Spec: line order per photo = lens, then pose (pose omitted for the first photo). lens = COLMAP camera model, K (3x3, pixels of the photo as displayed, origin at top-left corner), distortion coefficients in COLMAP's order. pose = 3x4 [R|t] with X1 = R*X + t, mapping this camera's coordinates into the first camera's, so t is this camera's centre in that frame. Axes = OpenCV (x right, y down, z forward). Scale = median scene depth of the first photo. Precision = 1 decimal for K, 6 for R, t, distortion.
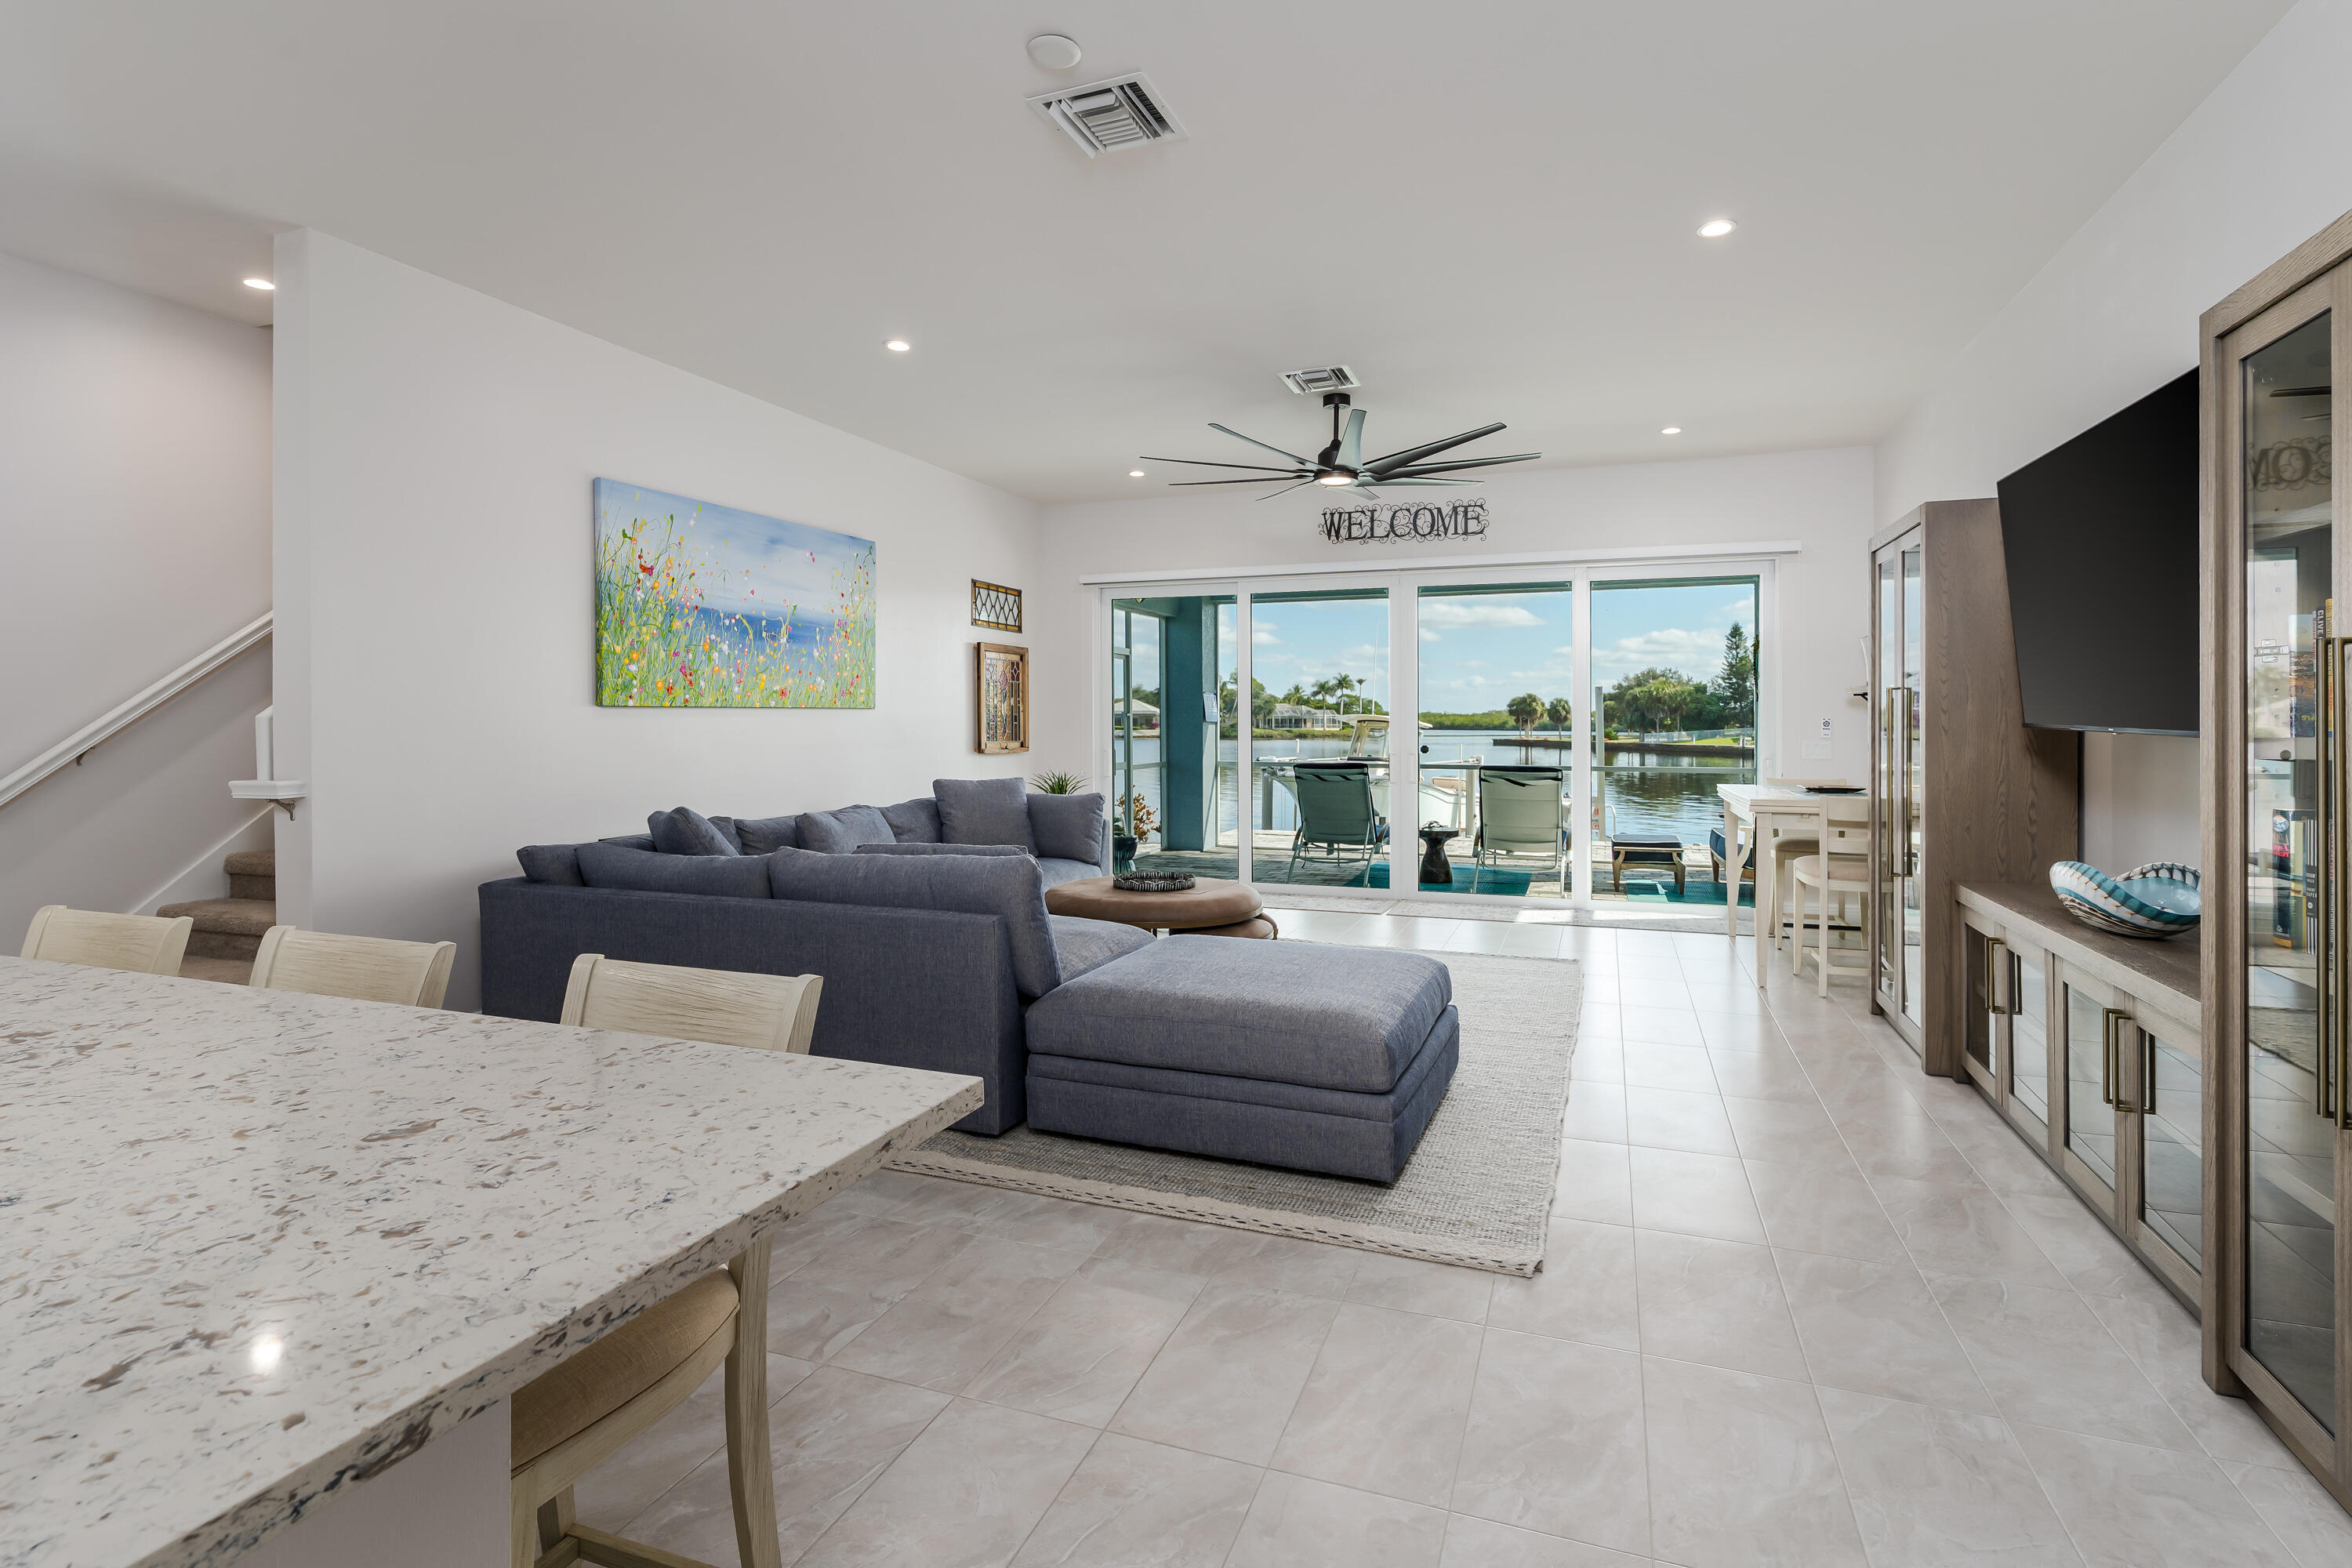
lens RADIAL K [[1140.9, 0, 1182.2], [0, 1140.9, 720.9], [0, 0, 1]] dist [-0.002710, -0.000618]
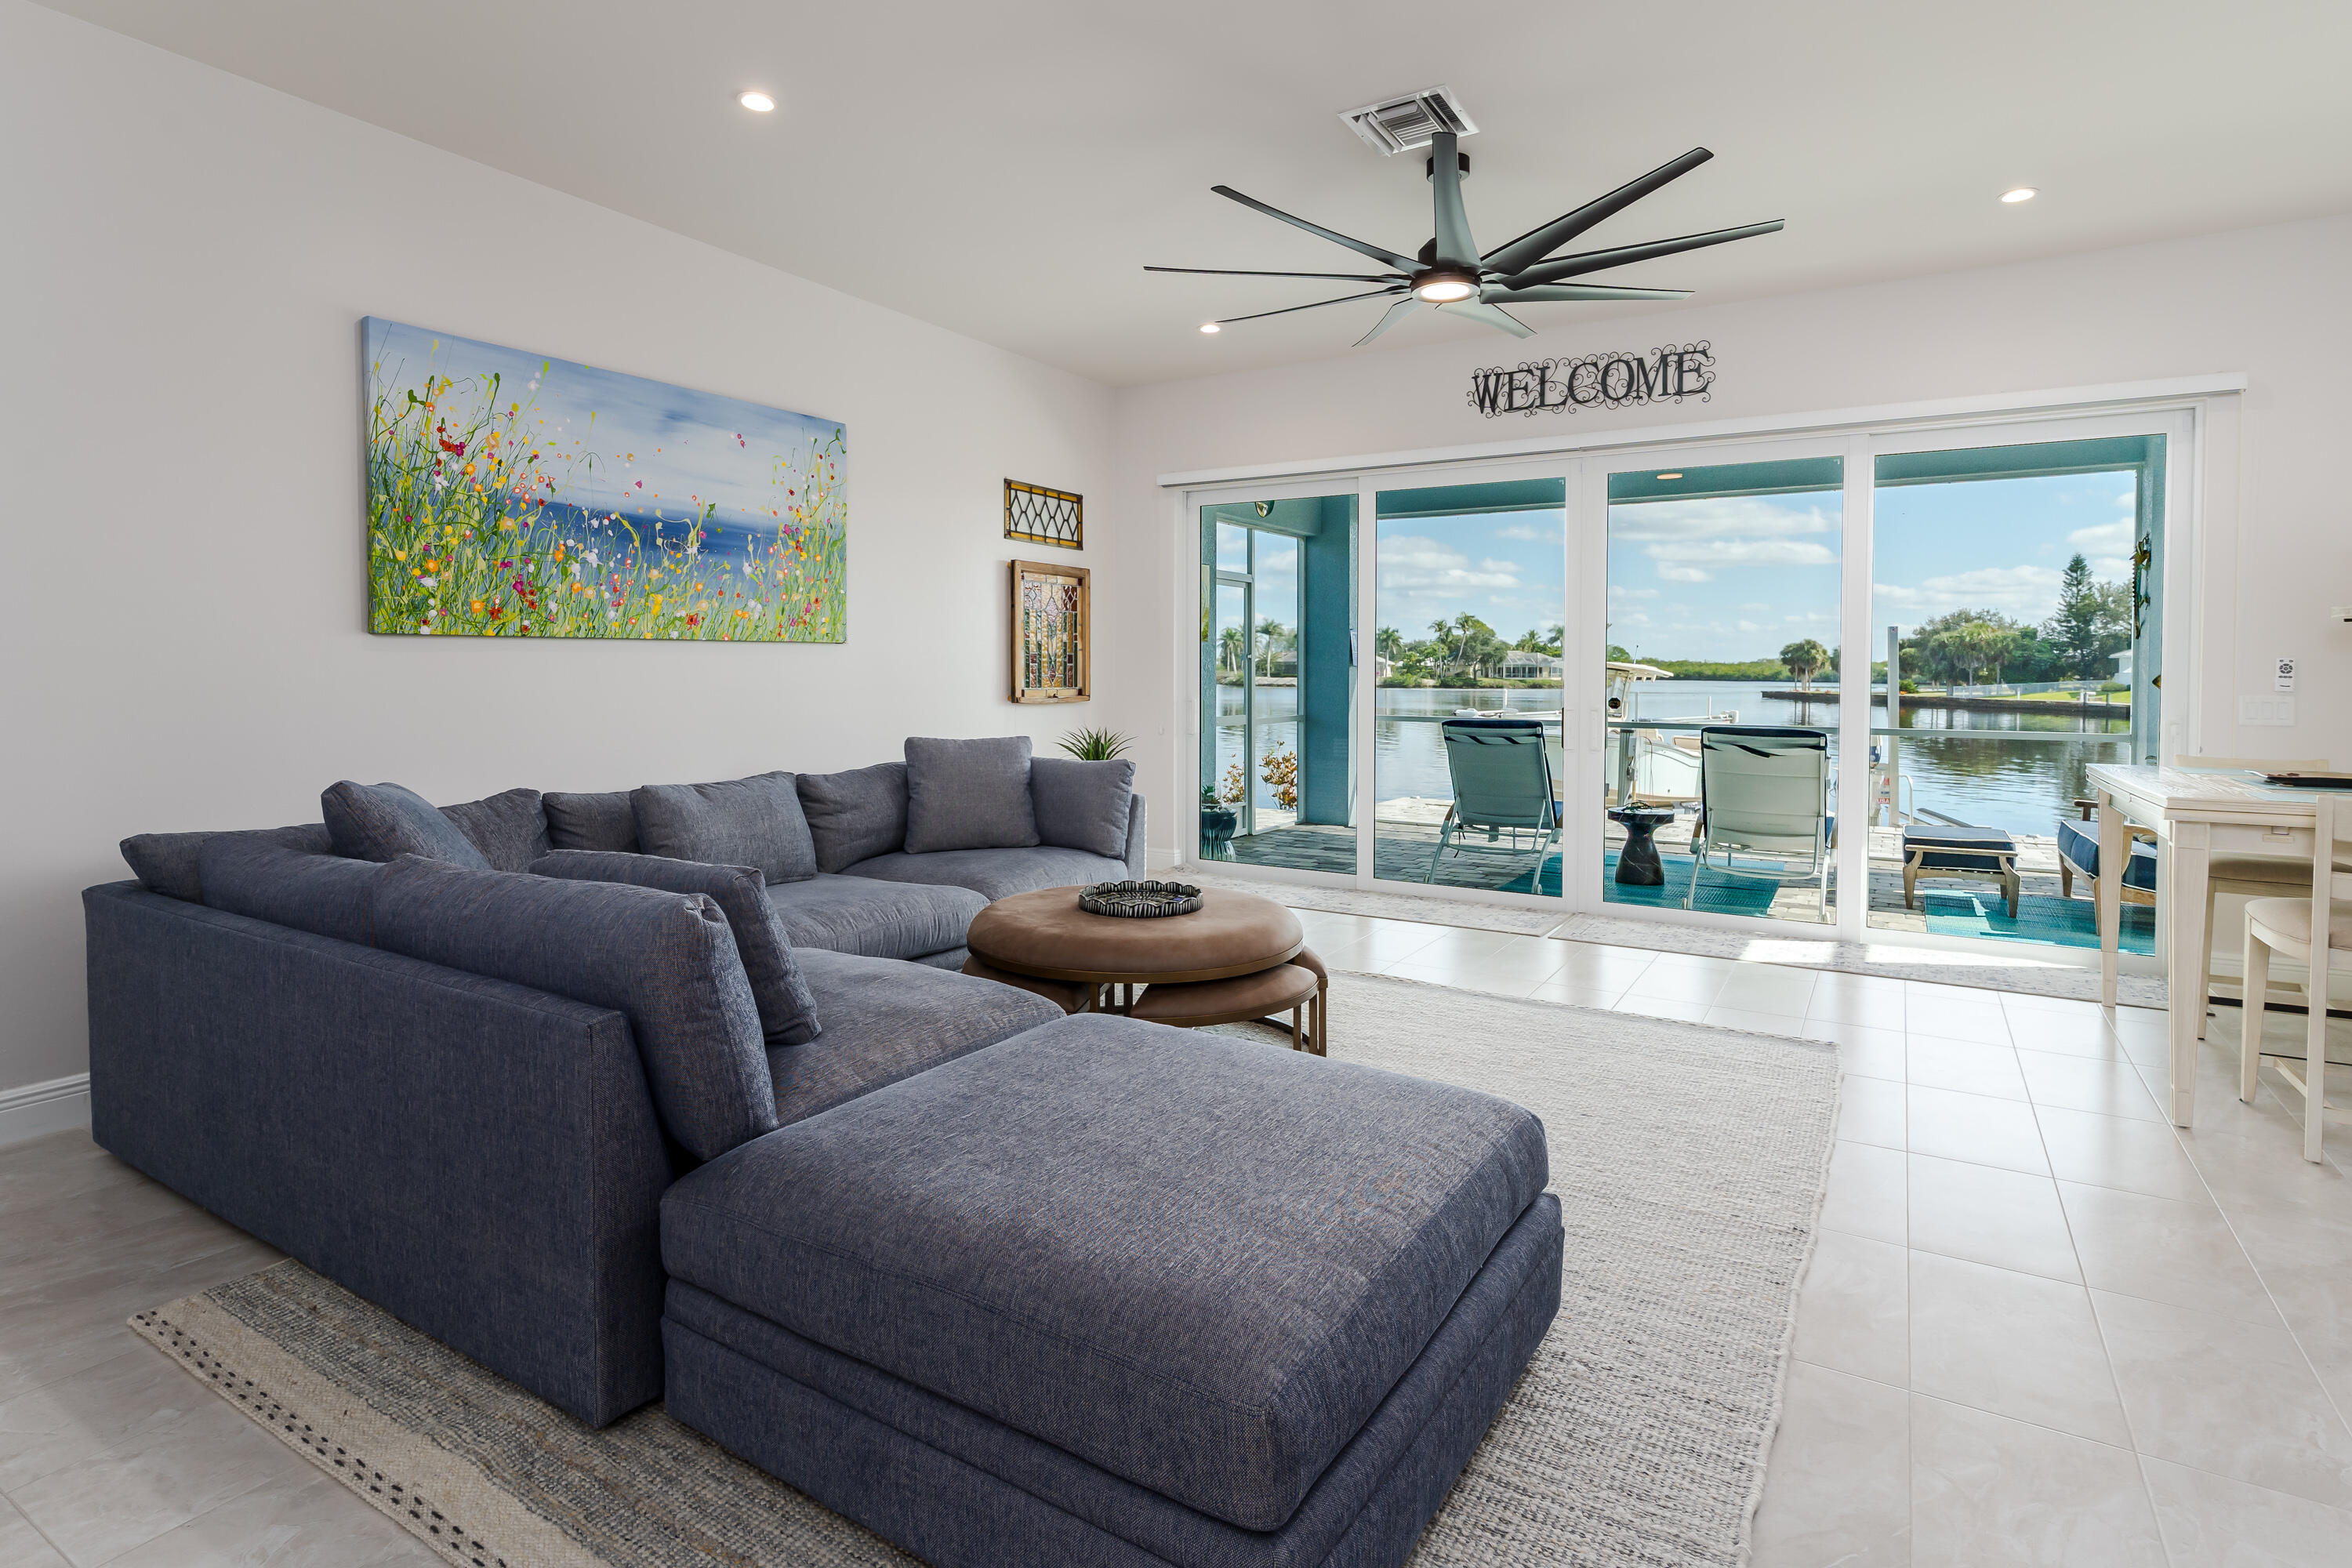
lens RADIAL K [[1199.2, 0, 1173.9], [0, 1199.2, 700.4], [0, 0, 1]] dist [0.001638, 0.000777]
pose [[0.981846, 0.009154, -0.189458, 0.084121], [-0.004173, 0.999636, 0.026671, 0.004266], [0.189633, -0.025397, 0.981526, 0.214510]]
